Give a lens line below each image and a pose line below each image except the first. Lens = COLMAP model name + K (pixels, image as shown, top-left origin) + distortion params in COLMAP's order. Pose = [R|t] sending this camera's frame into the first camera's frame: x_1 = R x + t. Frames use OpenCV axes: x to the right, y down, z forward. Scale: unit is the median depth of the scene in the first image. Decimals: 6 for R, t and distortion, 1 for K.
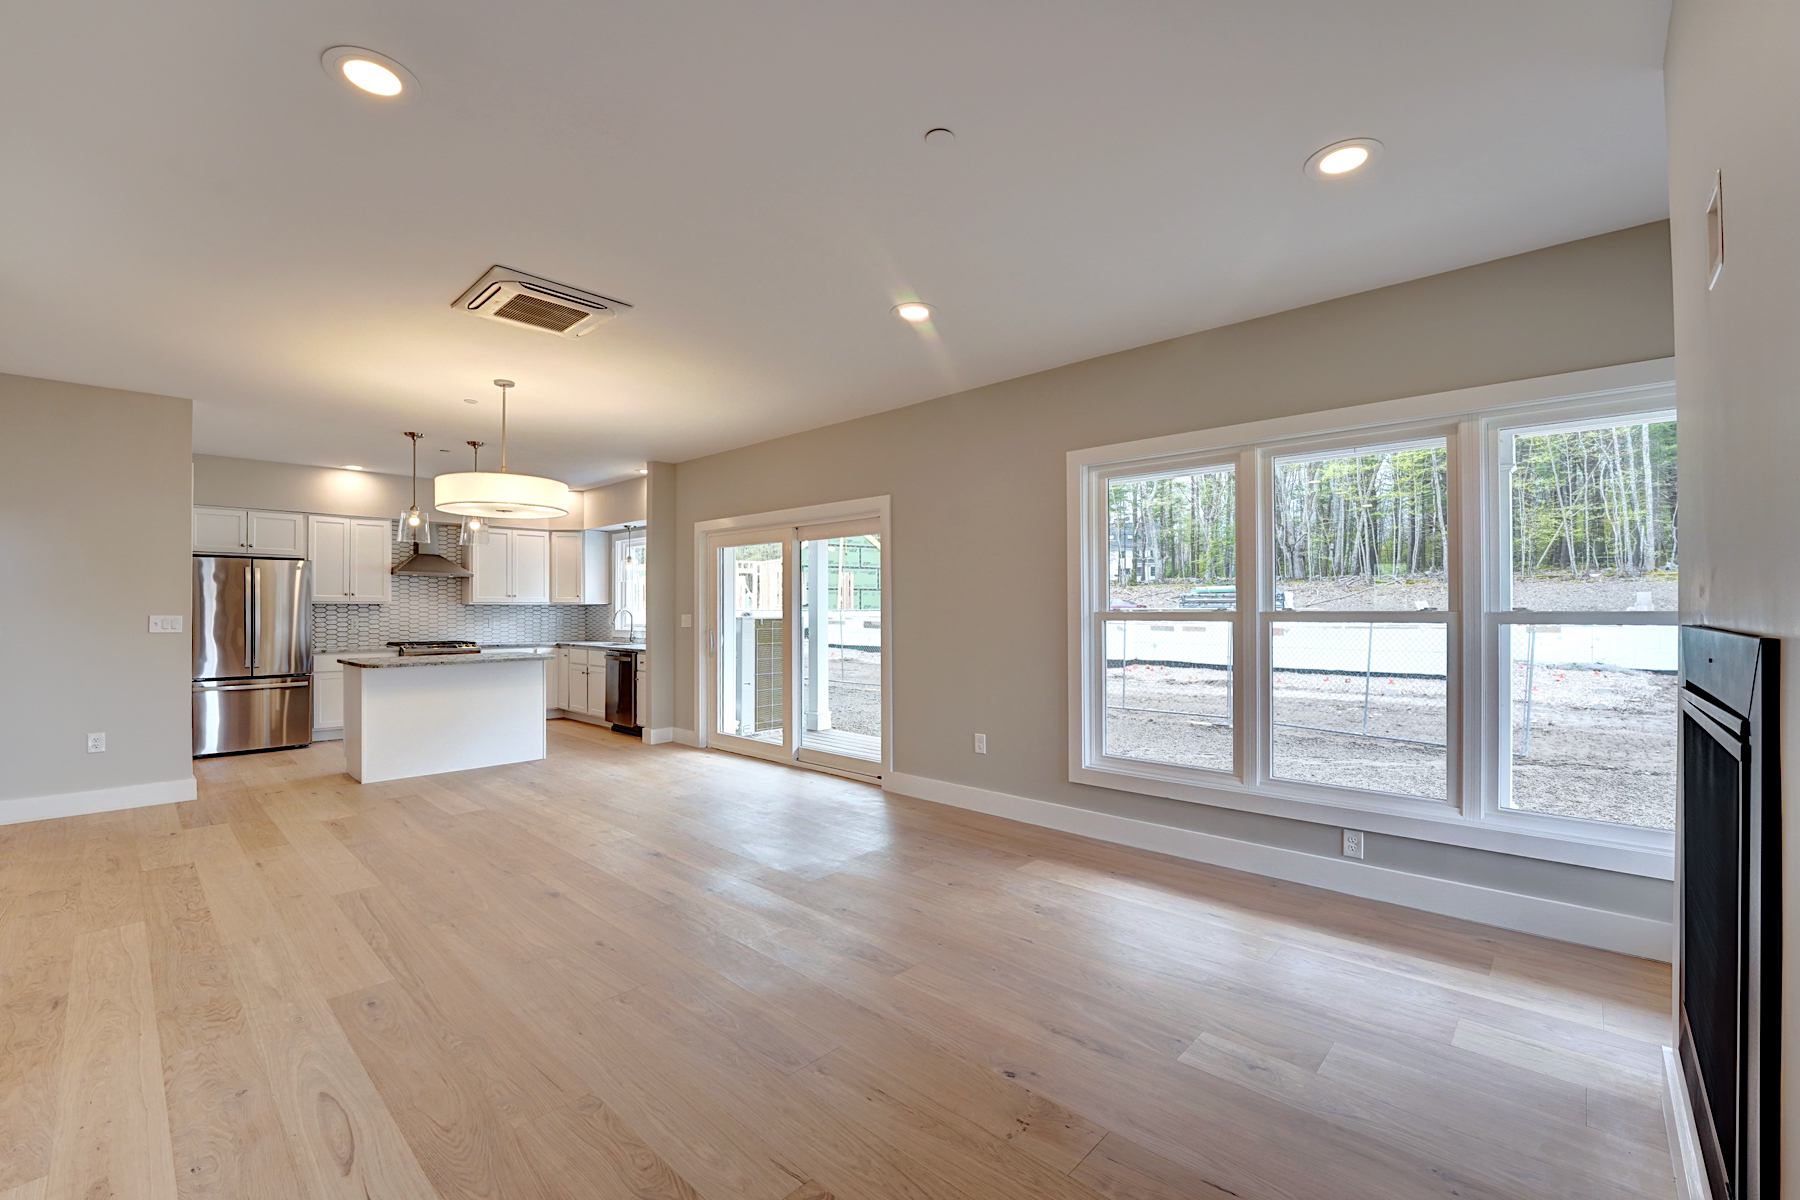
lens RADIAL K [[758.7, 0, 886.1], [0, 758.7, 598.6], [0, 0, 1]] dist [-0.023499, -0.000141]
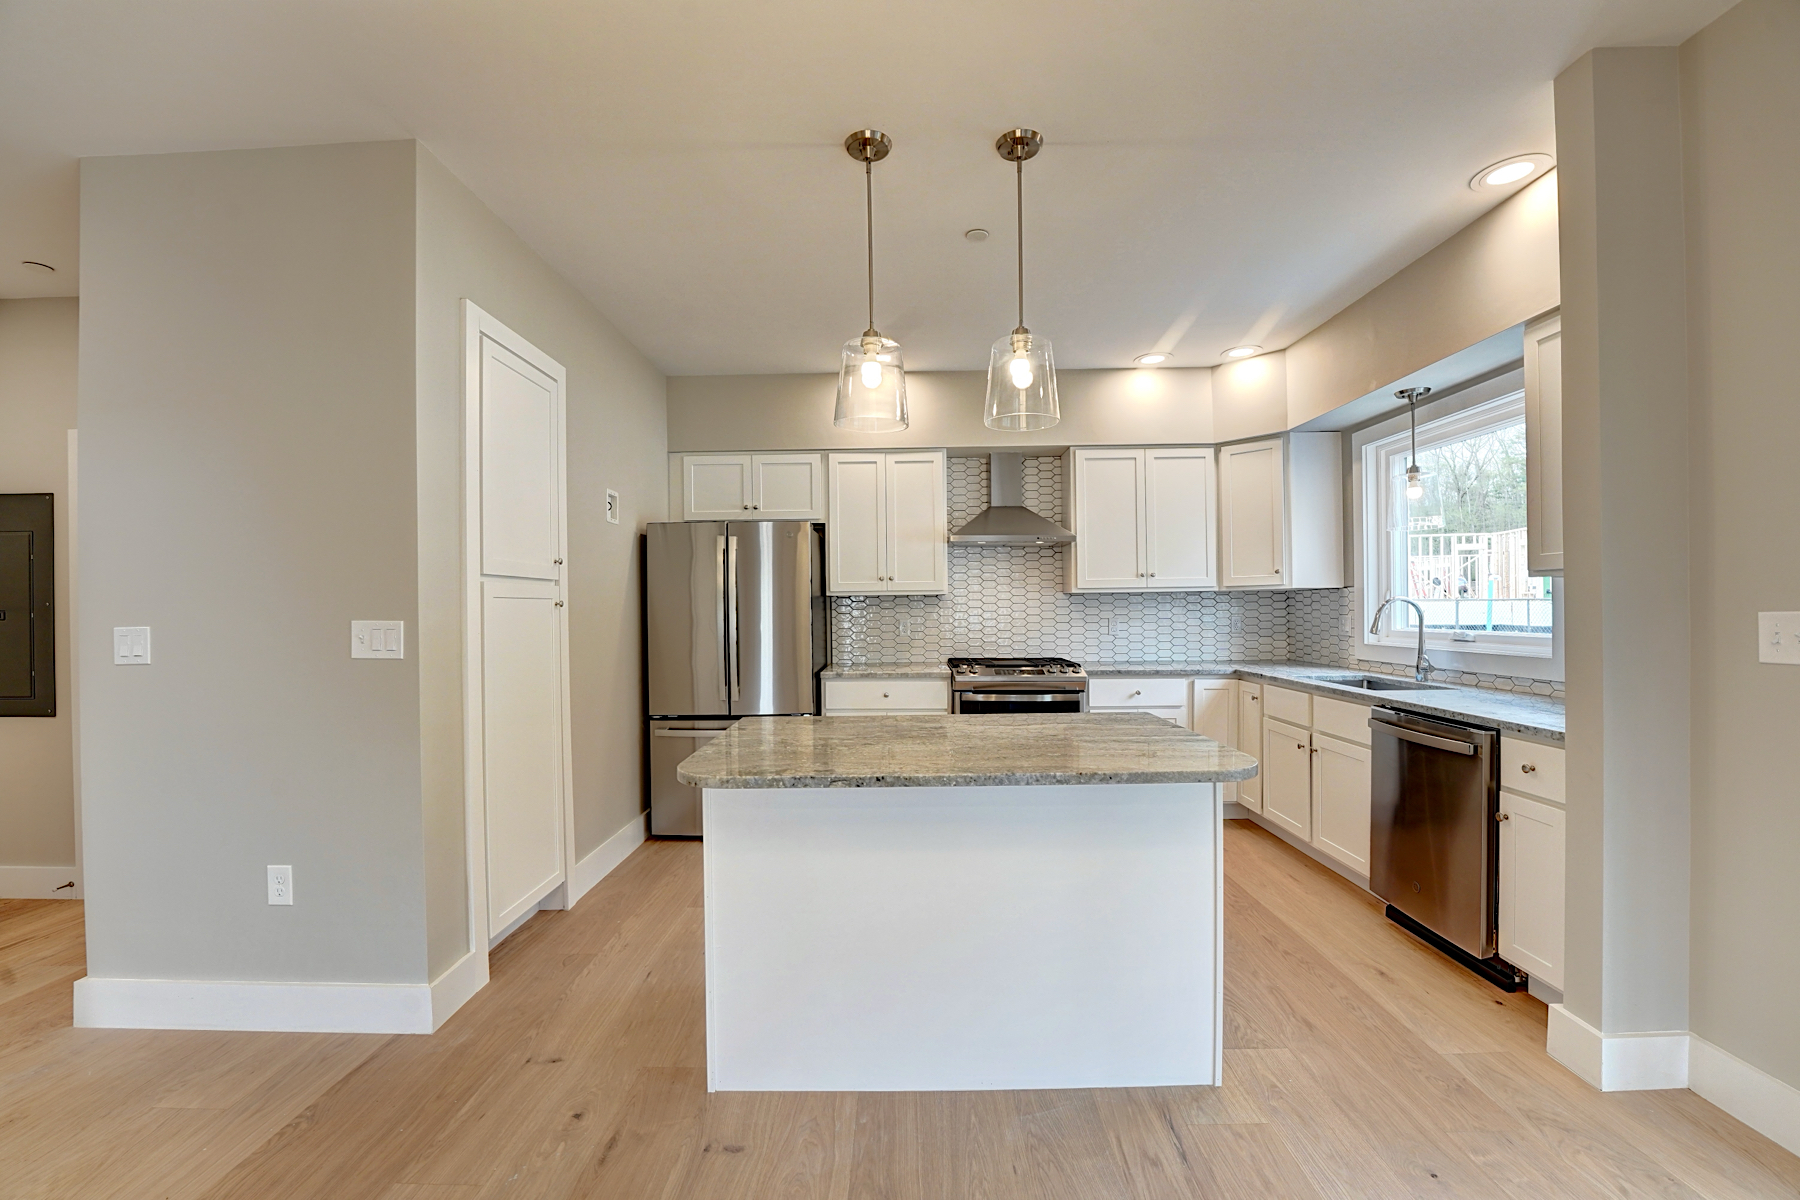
lens RADIAL K [[739.1, 0, 902.8], [0, 739.1, 608.2], [0, 0, 1]] dist [-0.021502, -0.000099]
pose [[0.689707, -0.004401, -0.724075, -0.251903], [0.020780, 0.999690, 0.013717, 0.009342], [0.723791, -0.024507, 0.689584, 0.545720]]
